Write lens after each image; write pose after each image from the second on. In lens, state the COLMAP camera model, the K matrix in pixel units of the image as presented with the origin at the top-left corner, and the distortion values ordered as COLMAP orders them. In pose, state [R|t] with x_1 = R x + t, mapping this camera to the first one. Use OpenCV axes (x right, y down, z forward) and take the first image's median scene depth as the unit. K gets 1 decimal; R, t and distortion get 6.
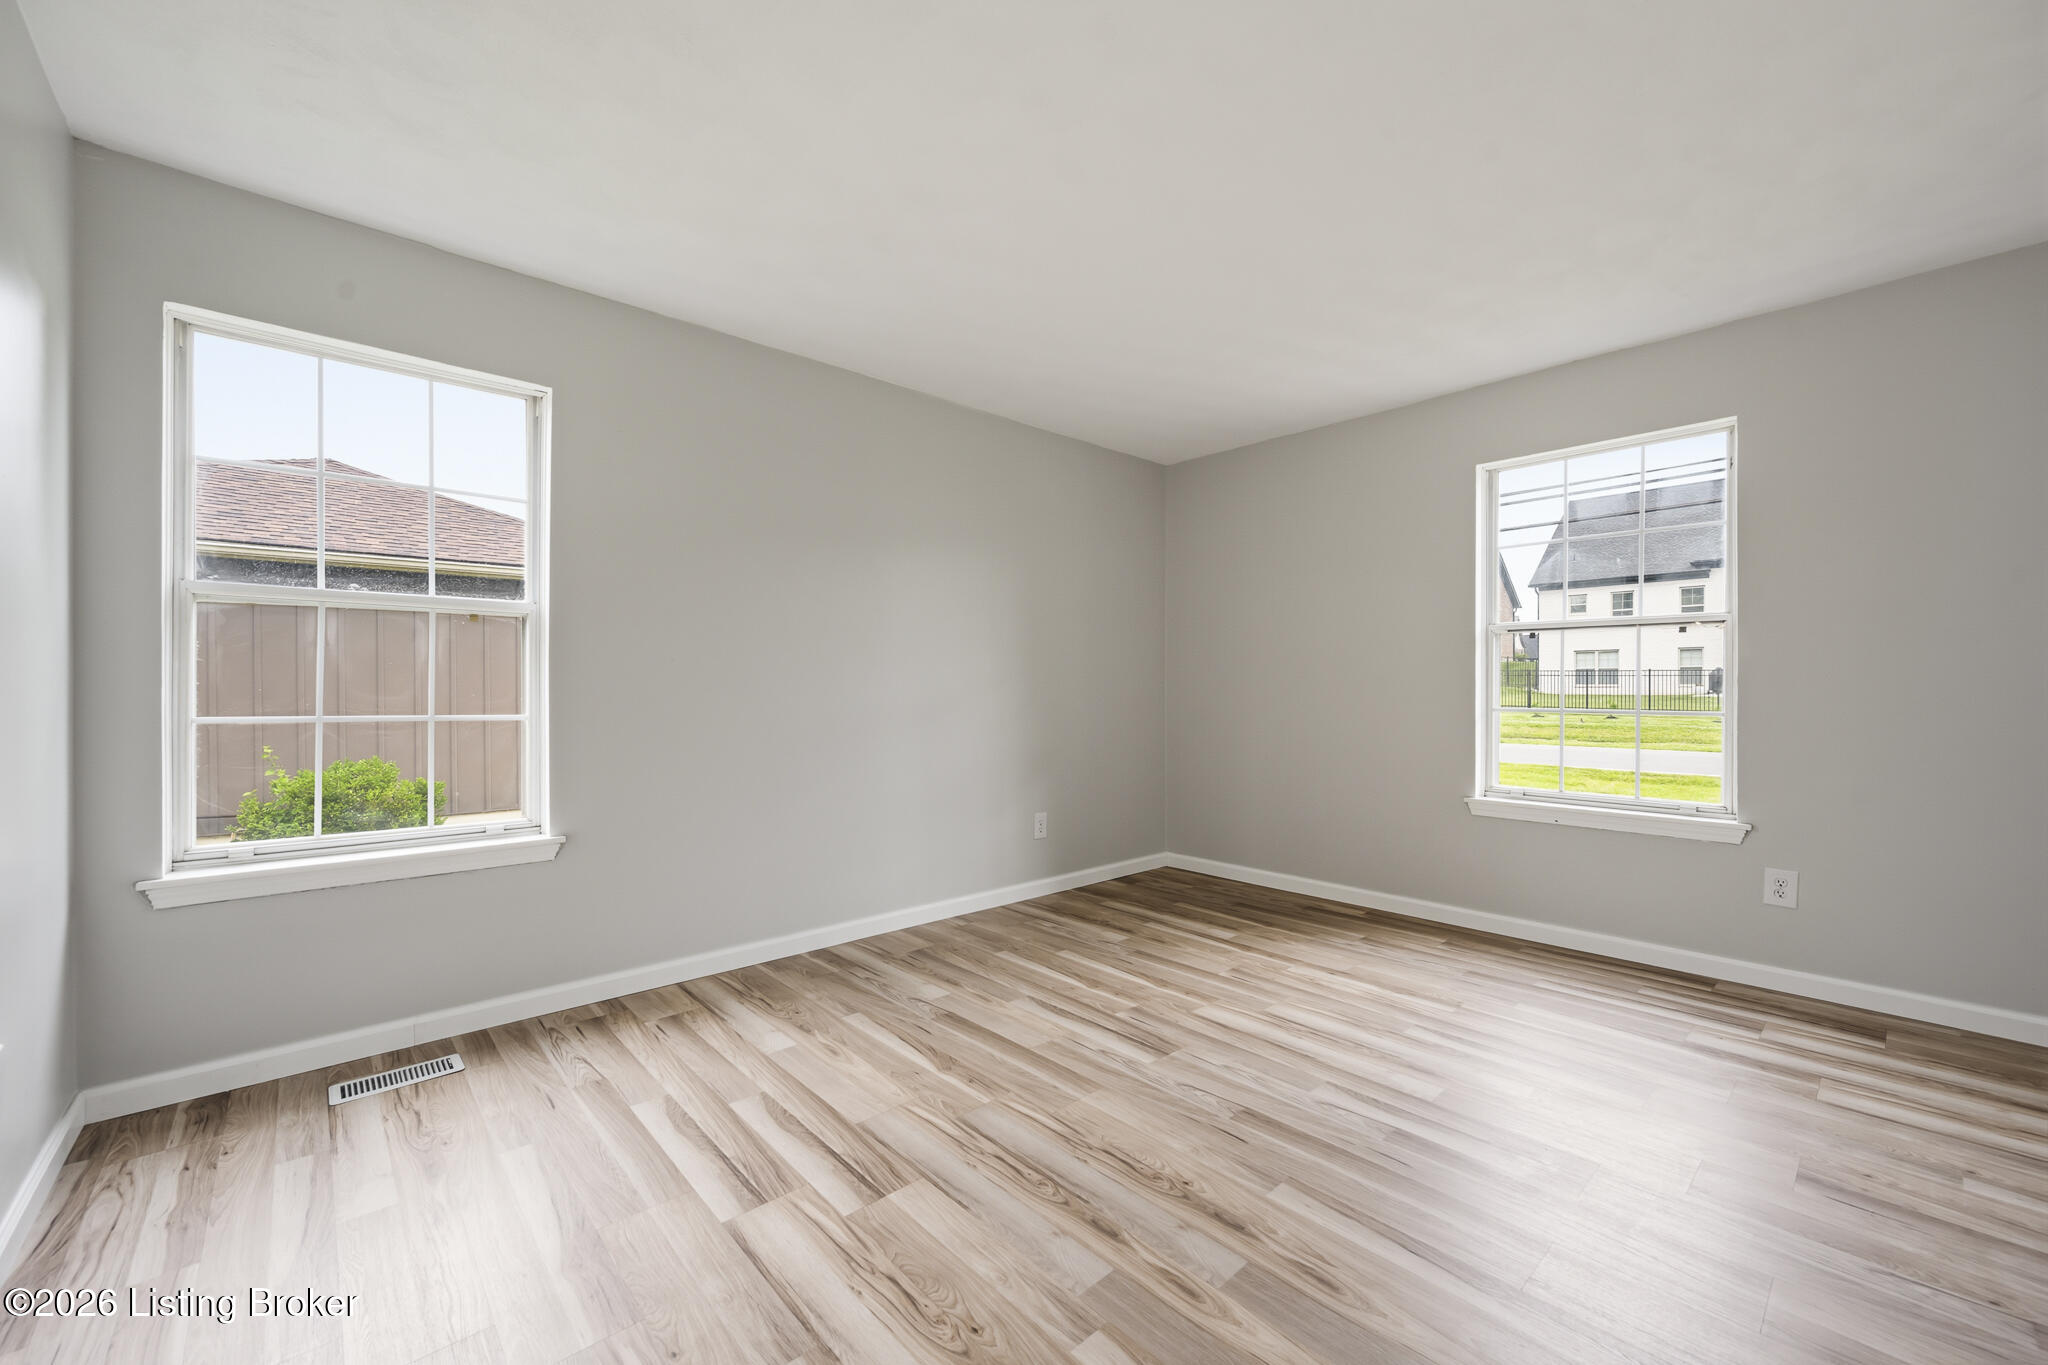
lens RADIAL K [[801.7, 0, 1026.1], [0, 801.7, 684.4], [0, 0, 1]] dist [-0.001320, -0.000247]
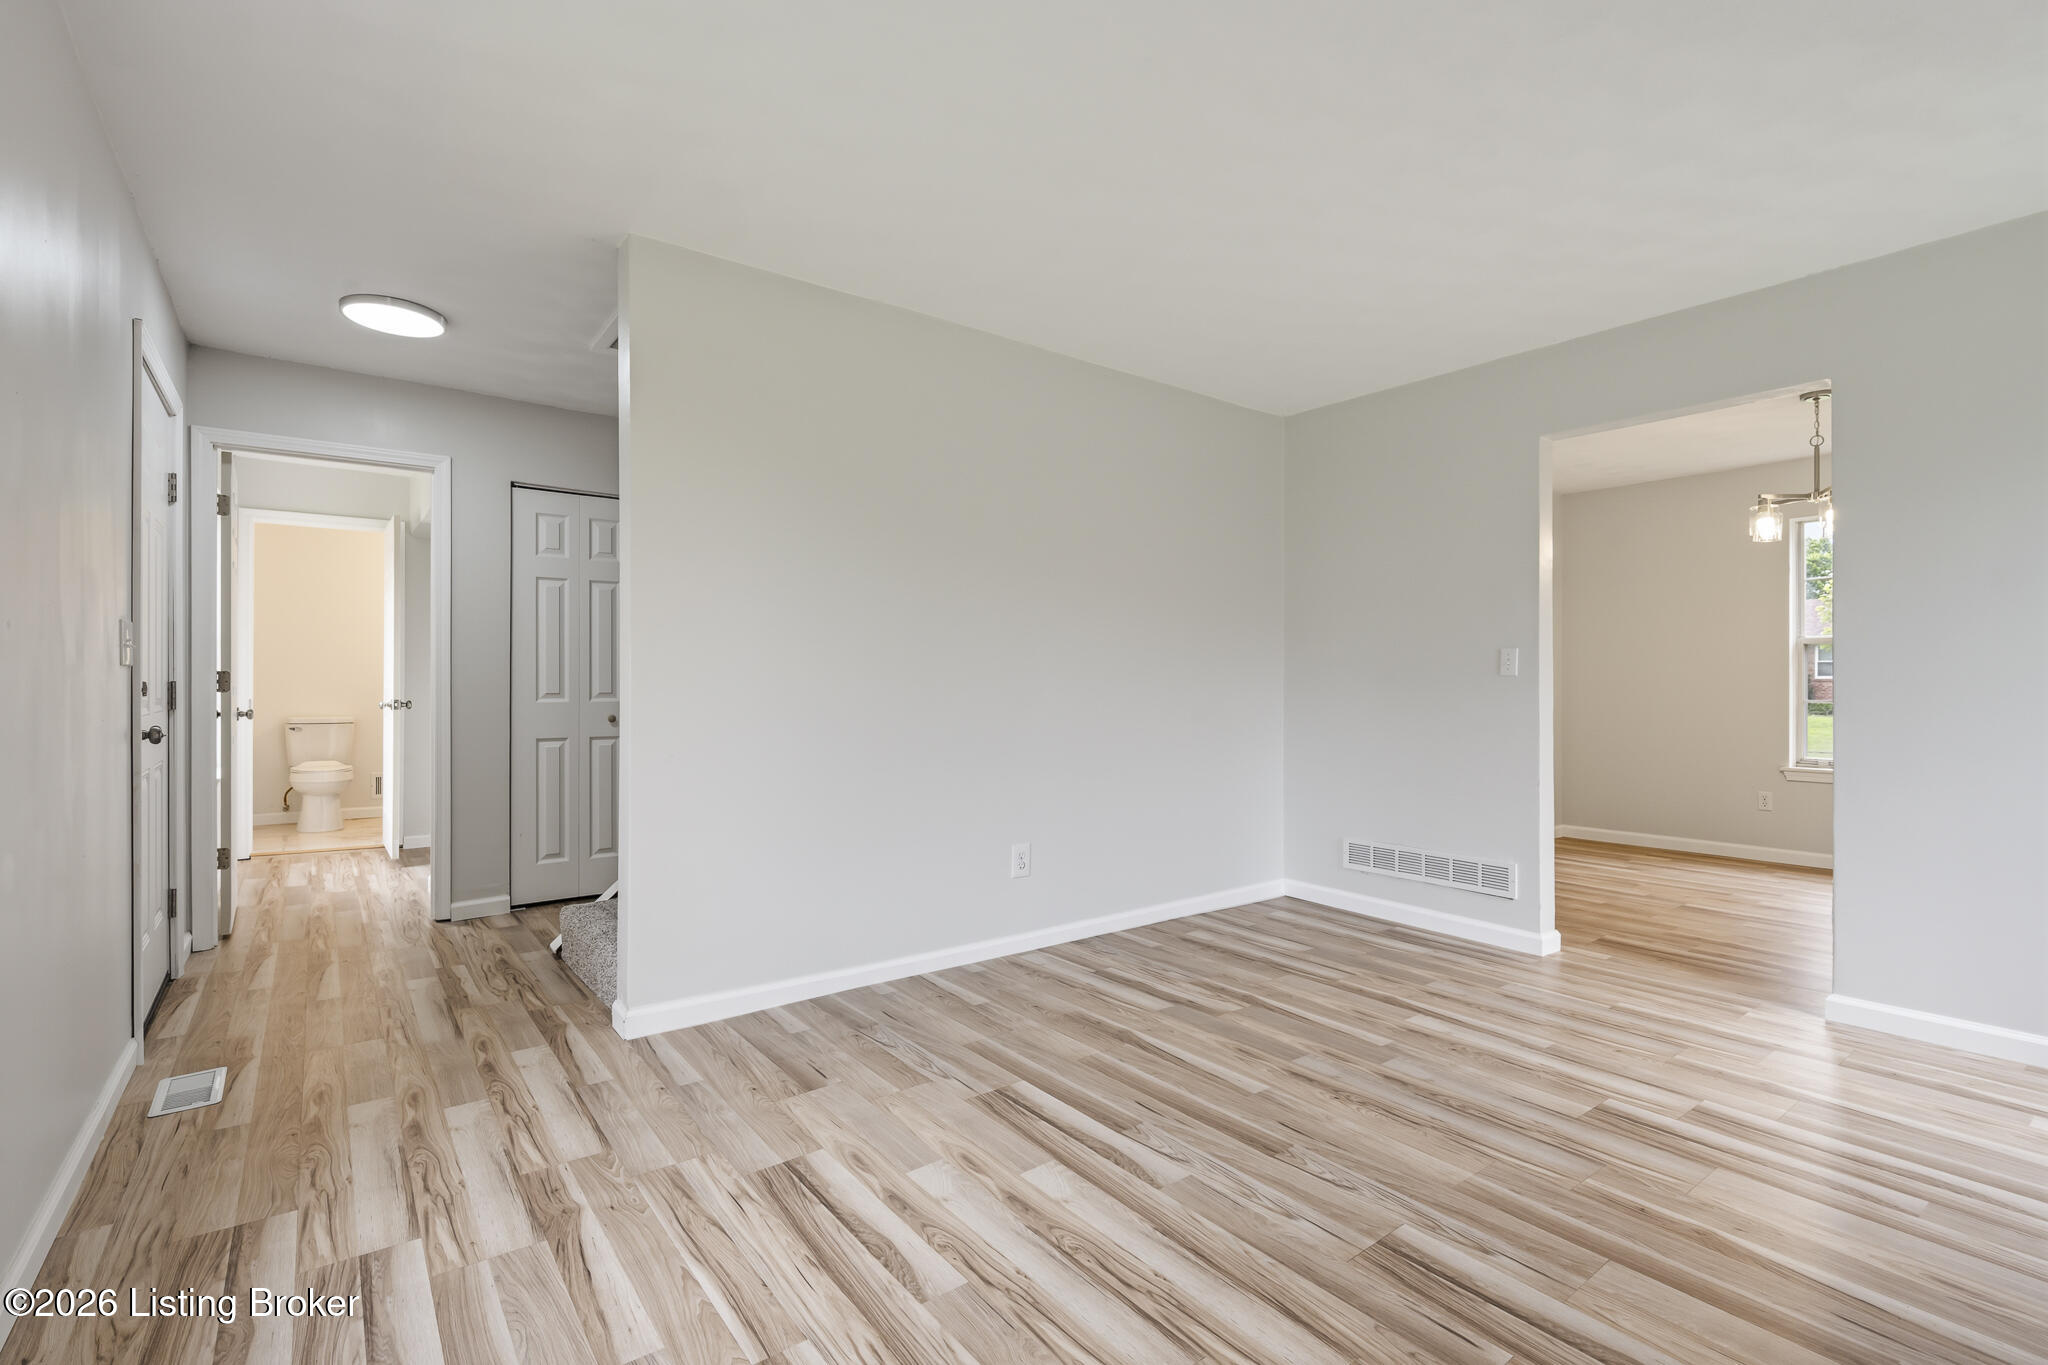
lens RADIAL K [[932.0, 0, 1029.1], [0, 932.0, 681.6], [0, 0, 1]] dist [-0.000016, 0.000416]
pose [[-0.996760, -0.001421, 0.080424, 0.321562], [-0.002171, 0.999955, -0.009241, 0.009817], [-0.080408, -0.009386, -0.996718, 1.431414]]
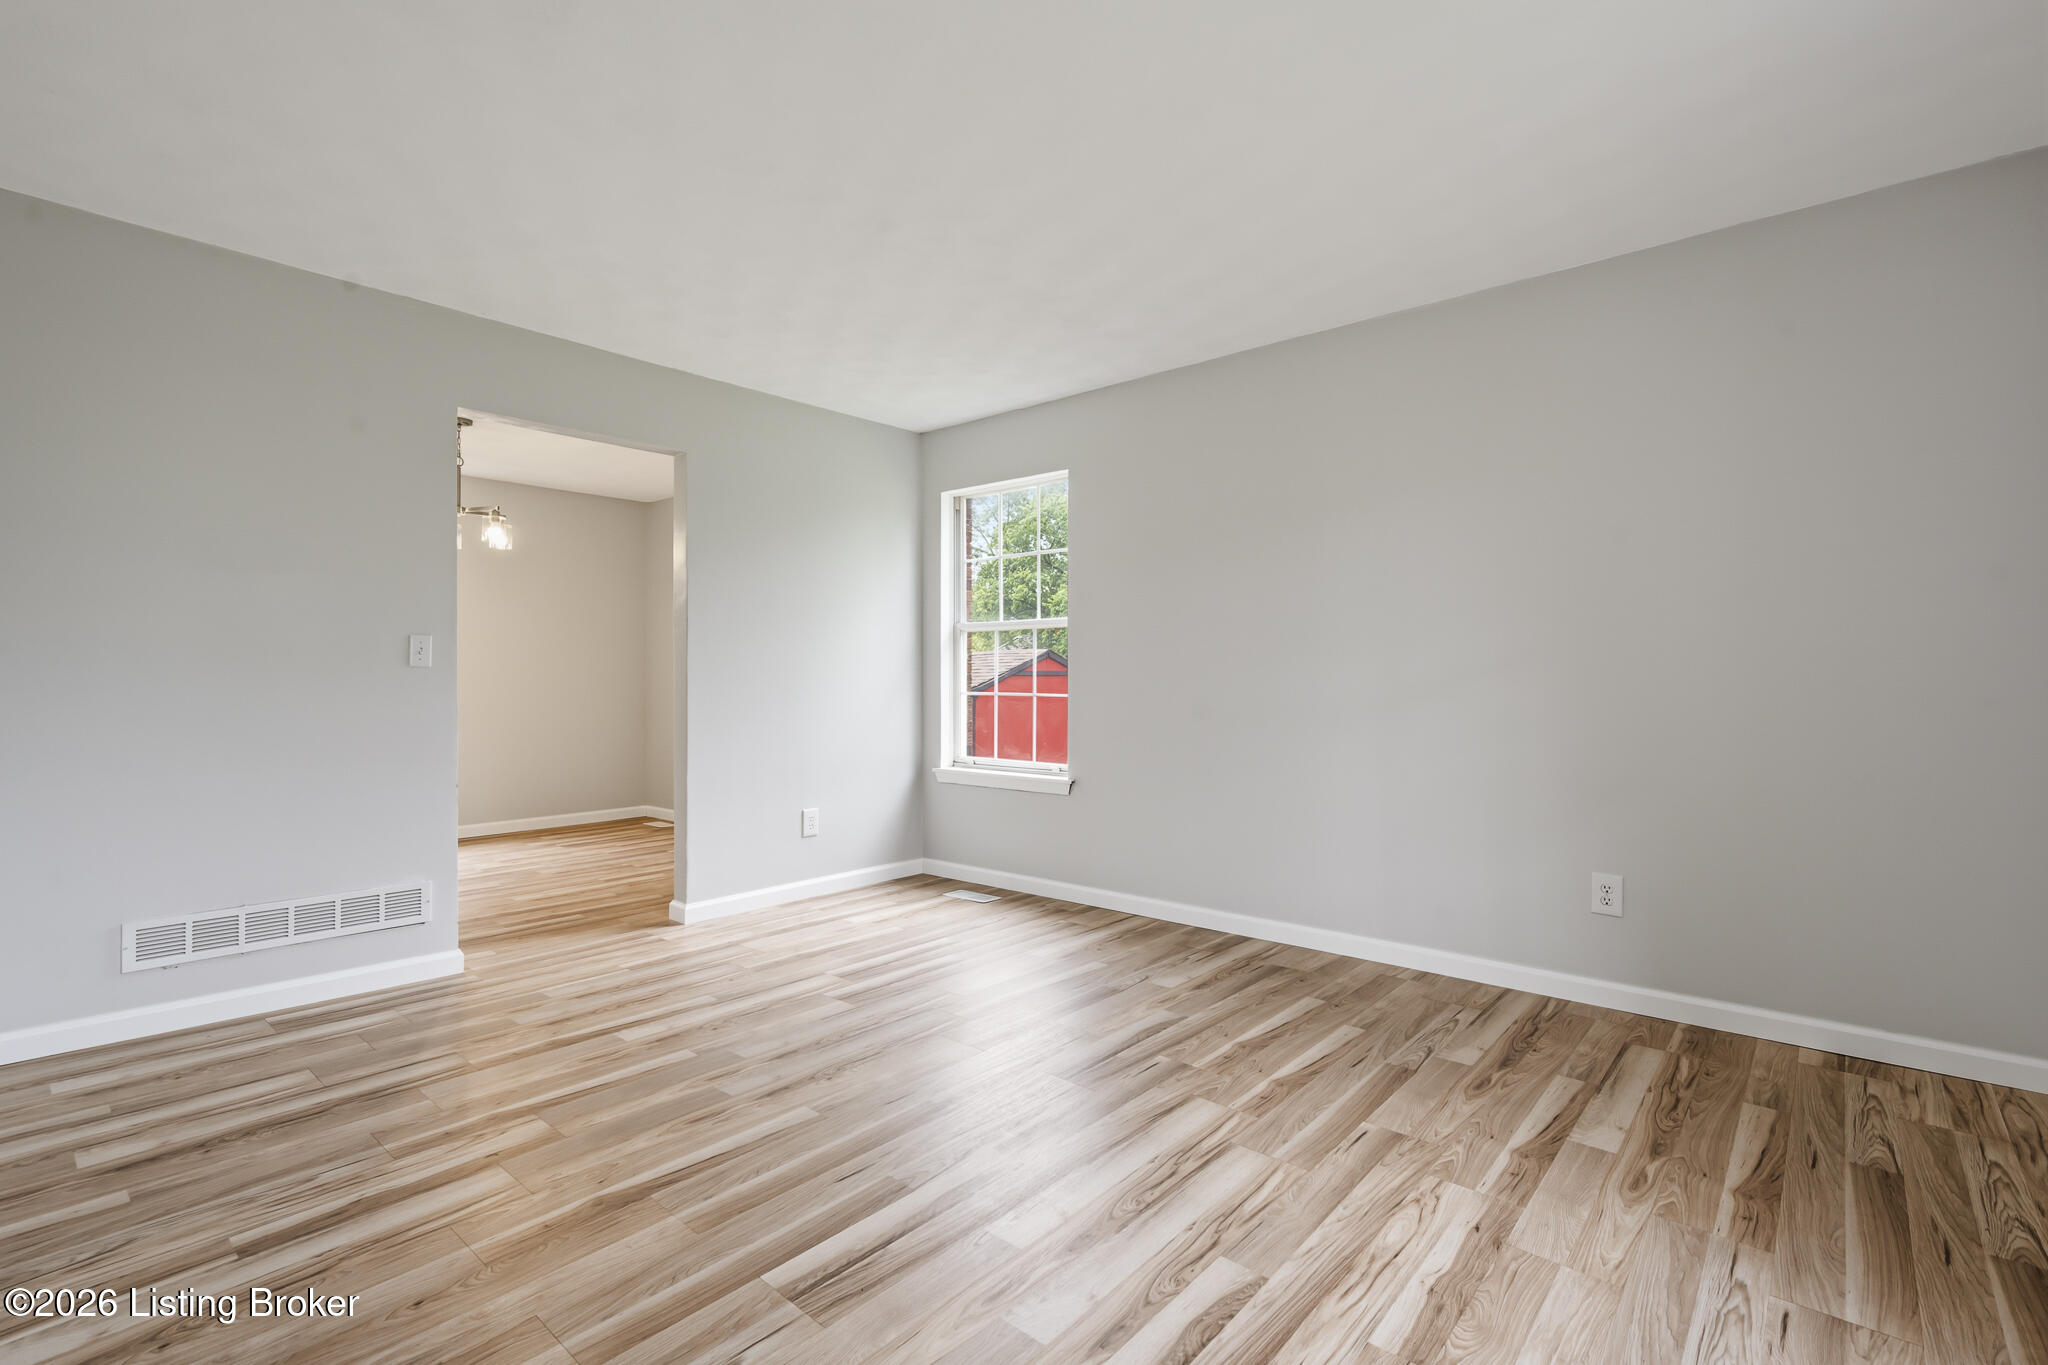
lens RADIAL K [[932.0, 0, 1029.1], [0, 932.0, 681.6], [0, 0, 1]] dist [-0.000016, 0.000416]
pose [[0.120268, 0.002994, -0.992737, 0.974878], [0.007784, 0.999962, 0.003959, 0.006663], [0.992711, -0.008204, 0.120240, 0.670924]]
